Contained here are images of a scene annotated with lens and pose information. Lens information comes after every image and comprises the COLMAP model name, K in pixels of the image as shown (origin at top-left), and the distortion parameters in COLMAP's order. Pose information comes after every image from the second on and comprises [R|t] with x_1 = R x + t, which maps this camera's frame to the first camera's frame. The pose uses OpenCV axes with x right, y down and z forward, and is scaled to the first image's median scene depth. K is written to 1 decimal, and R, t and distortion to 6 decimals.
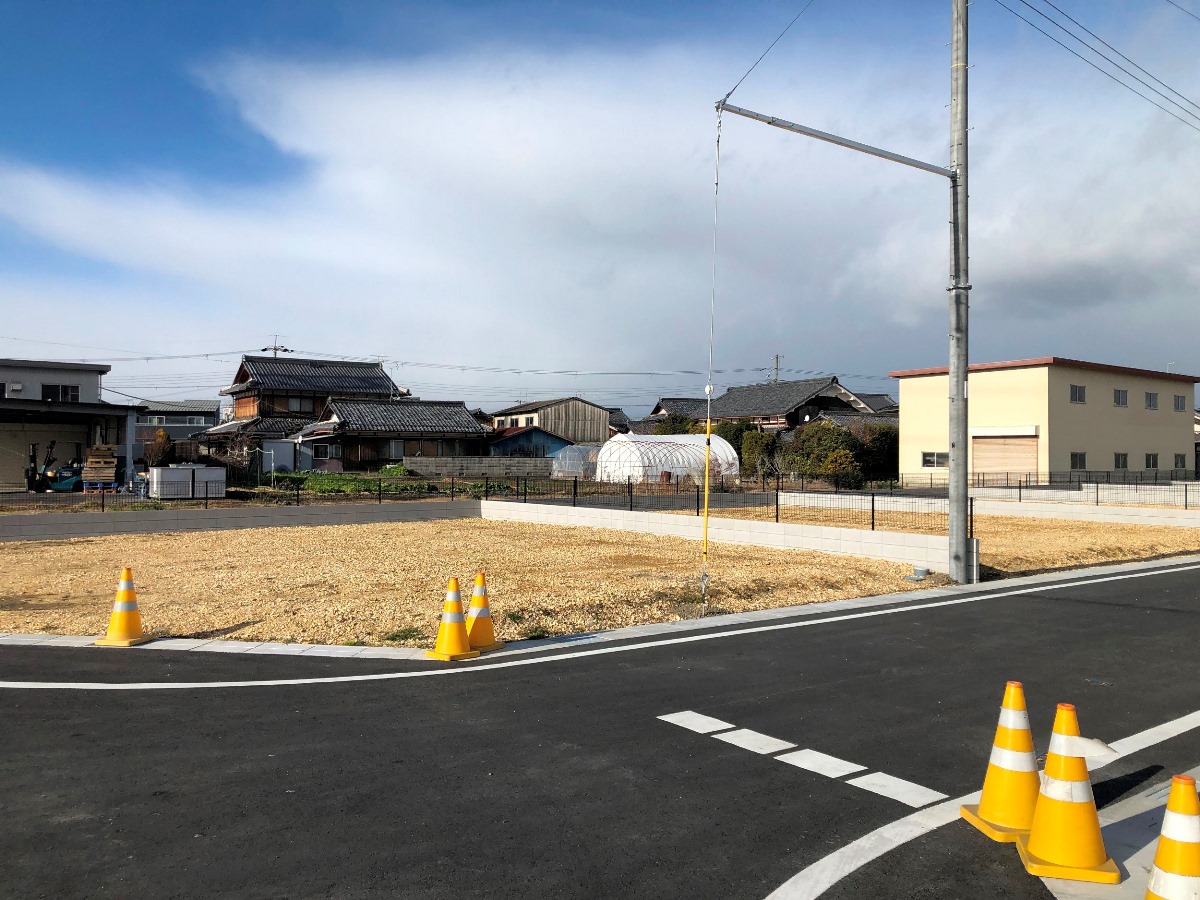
lens RADIAL K [[990.1, 0, 597.7], [0, 990.1, 436.5], [0, 0, 1]] dist [0.074069, -0.081845]
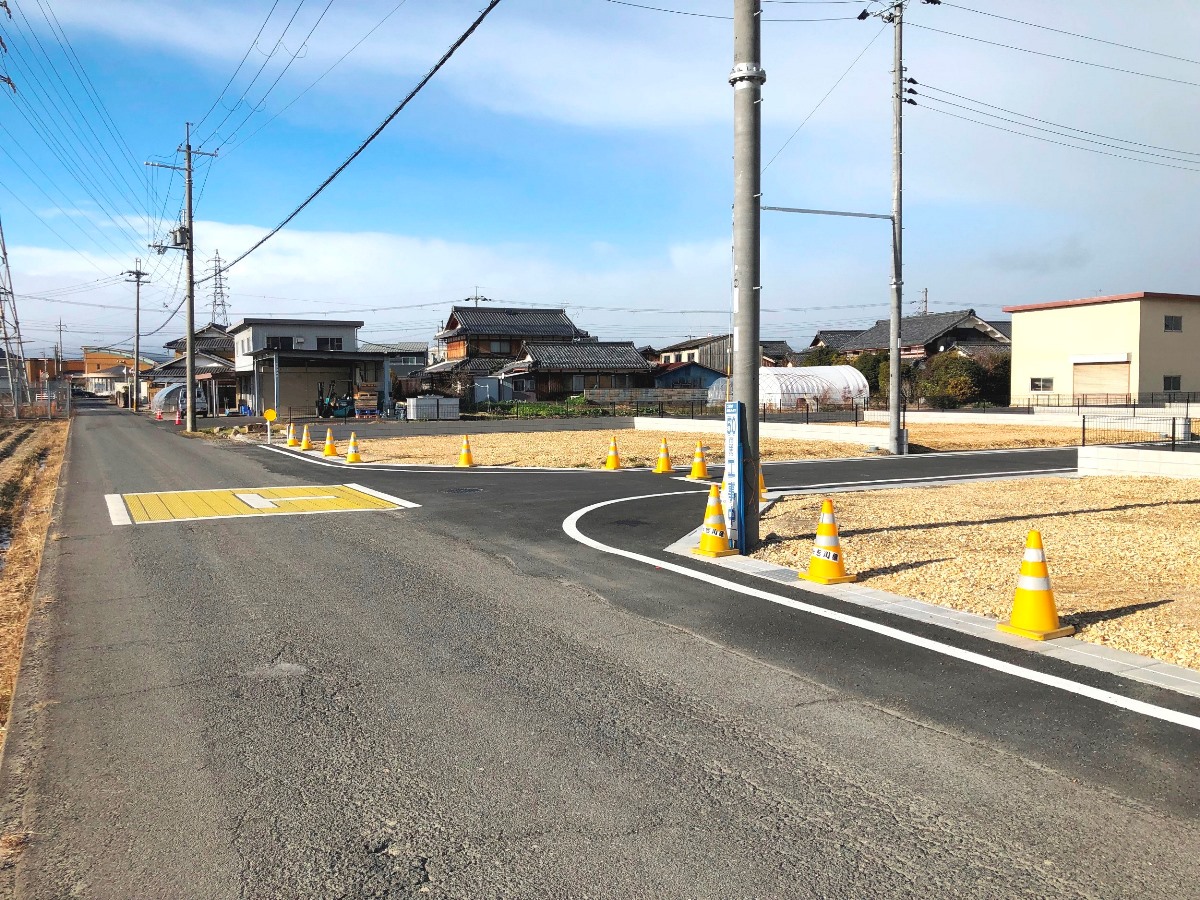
lens RADIAL K [[990.1, 0, 607.2], [0, 990.1, 448.1], [0, 0, 1]] dist [0.074069, -0.081845]
pose [[0.985197, -0.003874, -0.171385, 0.057608], [0.017651, 0.996724, 0.078934, -0.003711], [0.170517, -0.080791, 0.982037, -0.277494]]
